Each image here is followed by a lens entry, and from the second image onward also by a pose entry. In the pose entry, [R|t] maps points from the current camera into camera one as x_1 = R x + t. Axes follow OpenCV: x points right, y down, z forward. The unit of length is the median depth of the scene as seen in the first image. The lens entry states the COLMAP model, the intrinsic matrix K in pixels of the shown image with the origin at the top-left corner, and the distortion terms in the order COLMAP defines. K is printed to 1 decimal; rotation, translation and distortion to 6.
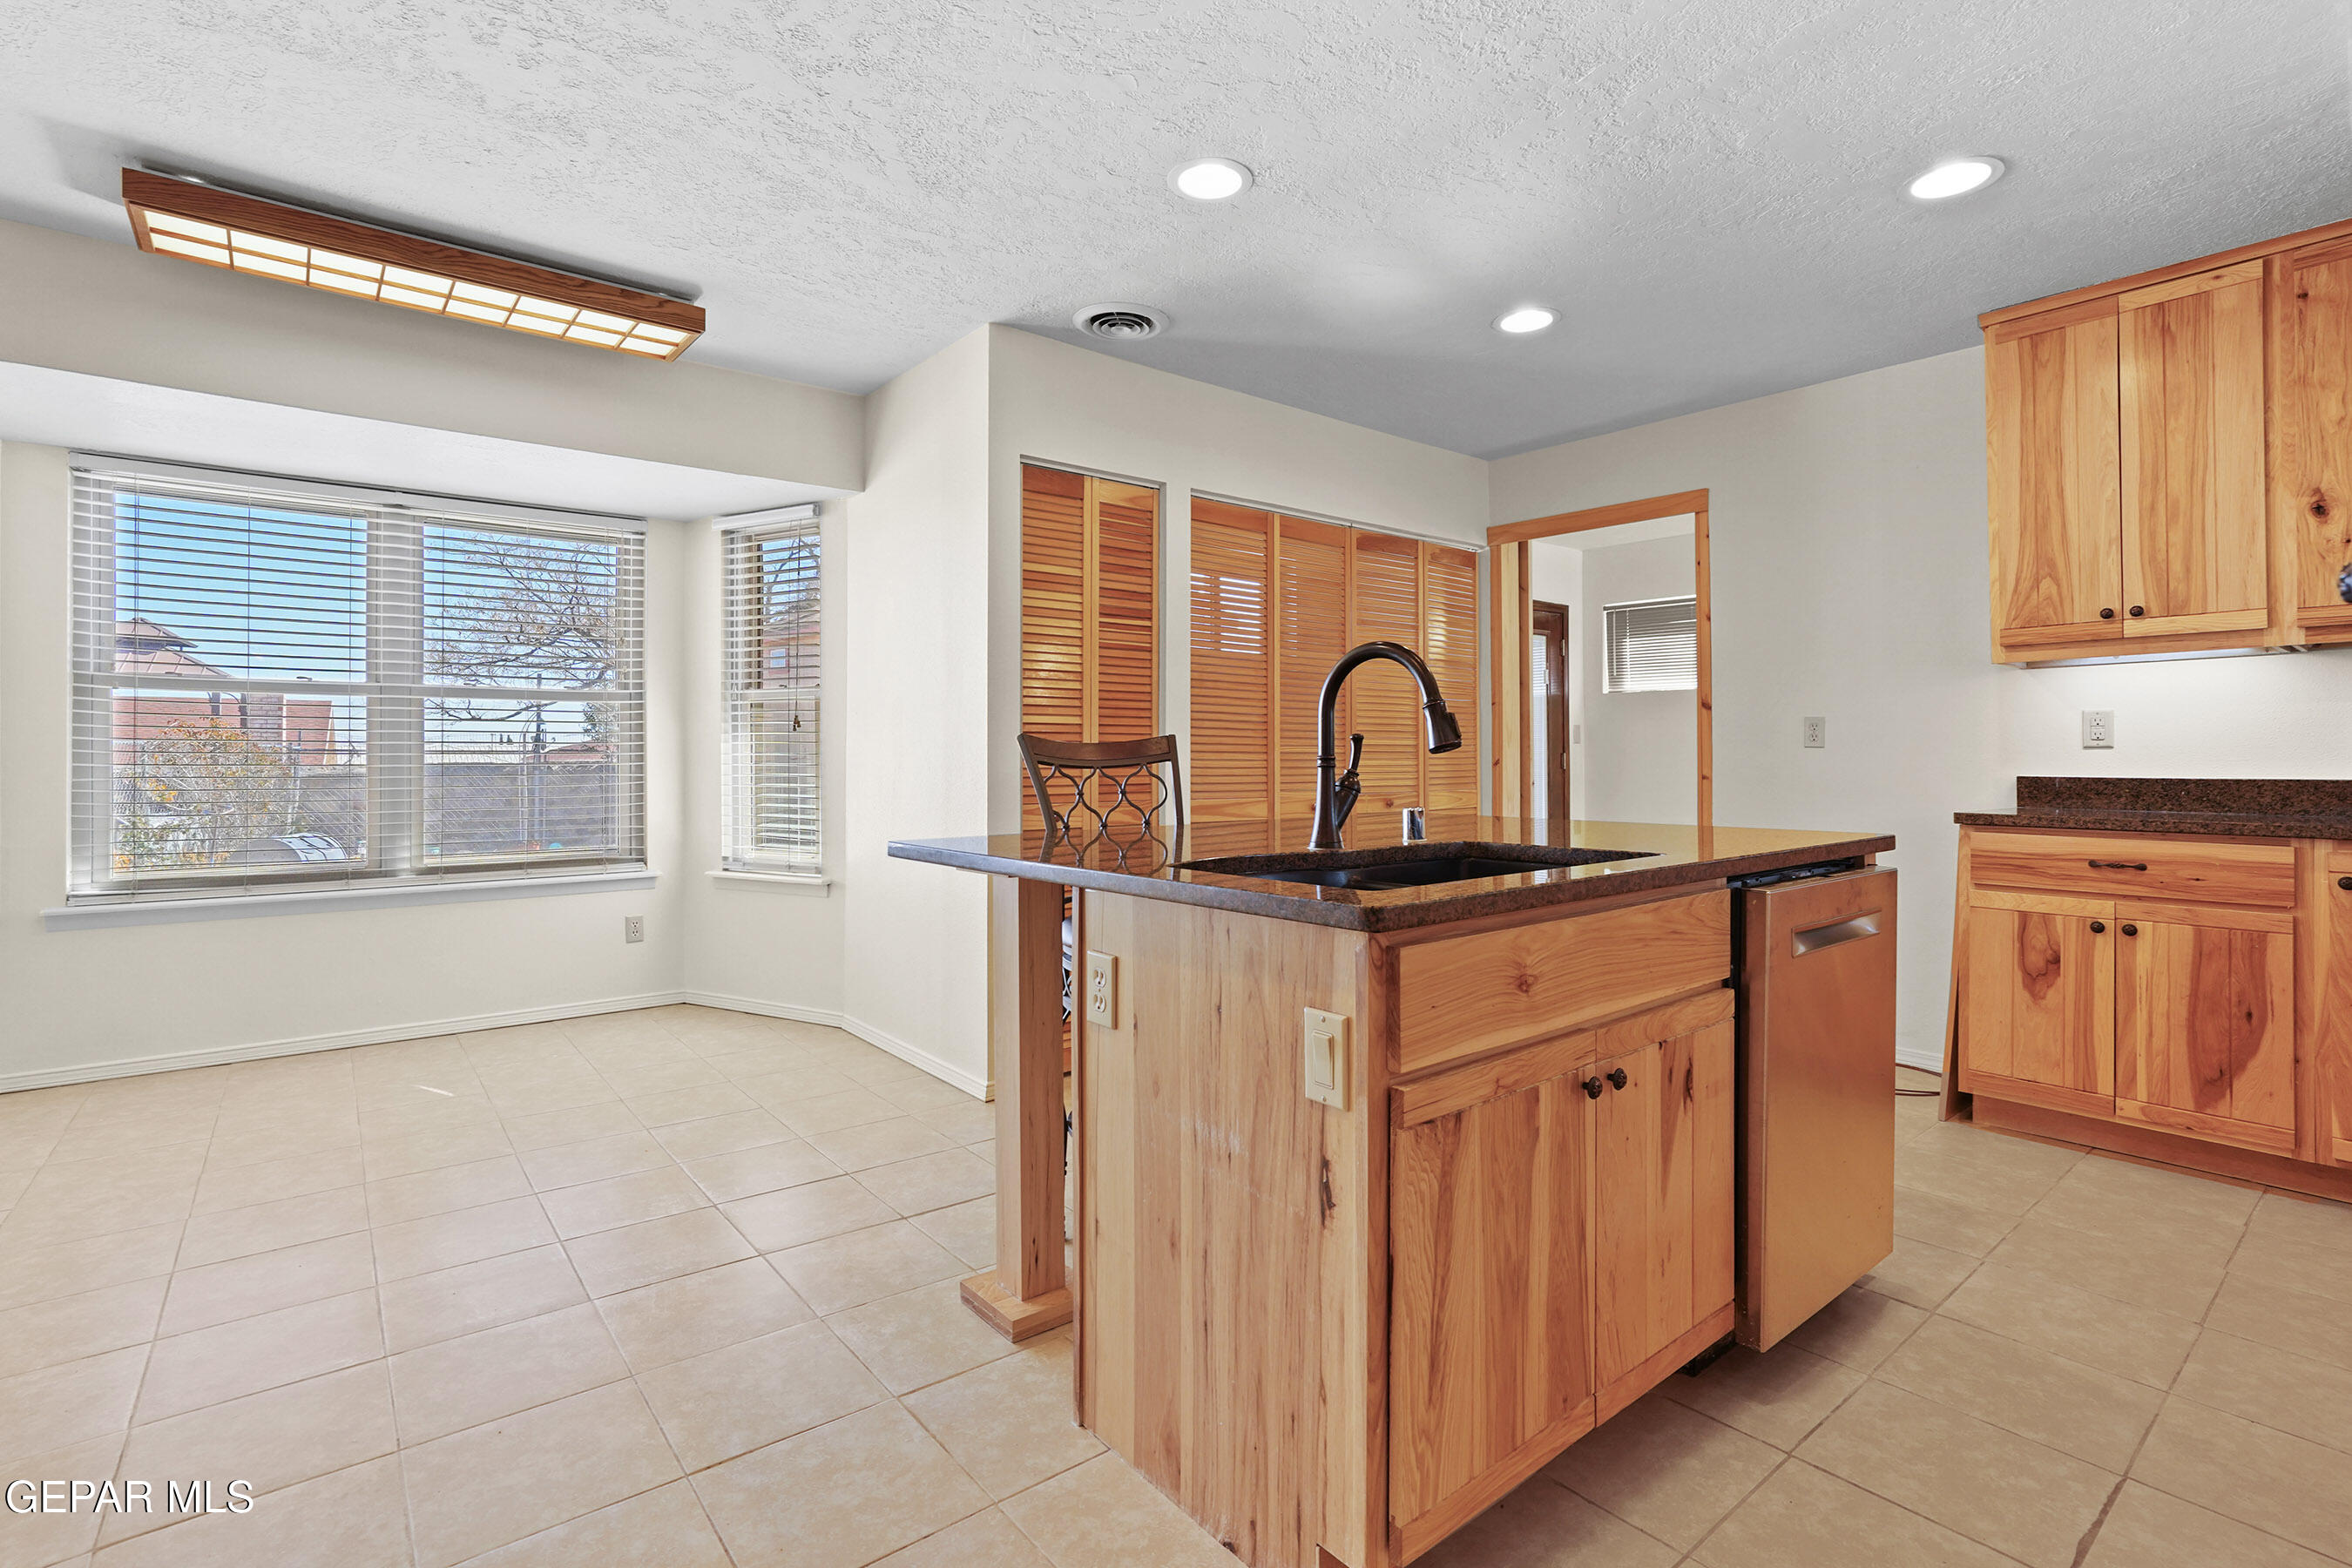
lens RADIAL K [[1080.4, 0, 1134.2], [0, 1080.4, 740.8], [0, 0, 1]] dist [-0.029028, 0.019230]
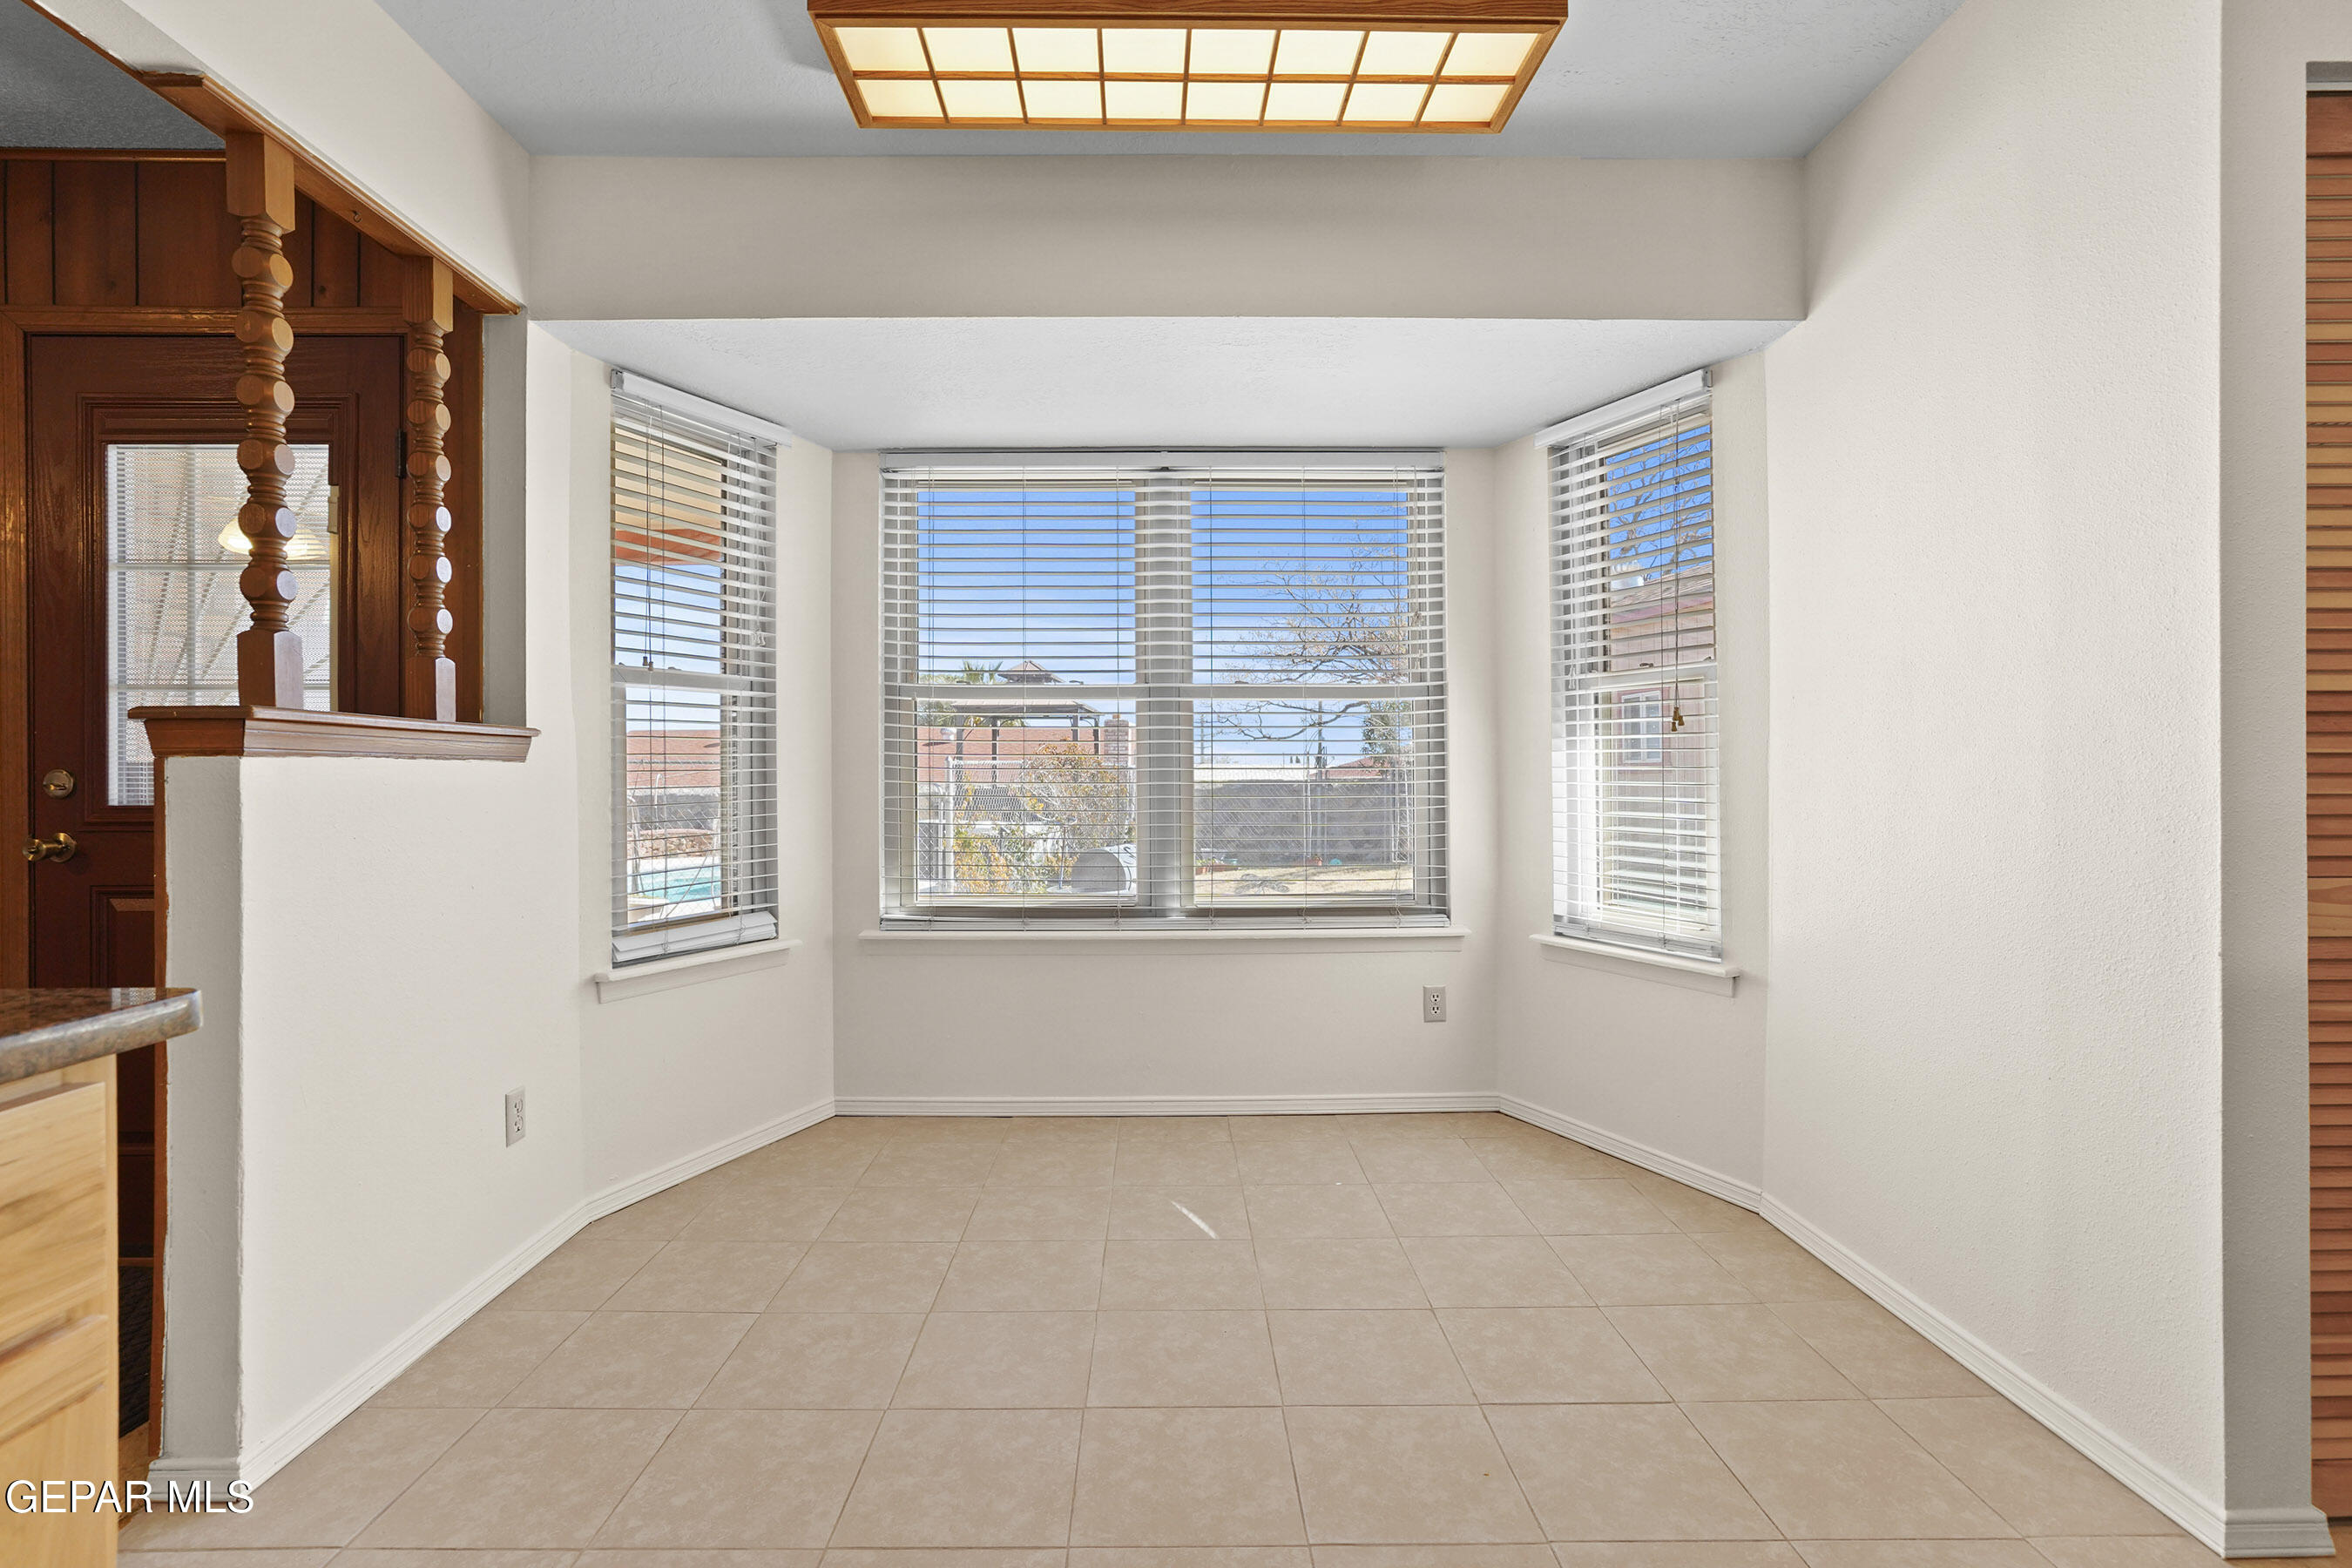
lens RADIAL K [[1102.2, 0, 1174.5], [0, 1102.2, 788.0], [0, 0, 1]] dist [-0.053790, 0.018773]
pose [[0.802327, 0.004812, -0.596865, -0.159311], [0.010232, 0.999710, 0.021814, 0.007610], [0.596797, -0.023610, 0.802045, 0.291191]]
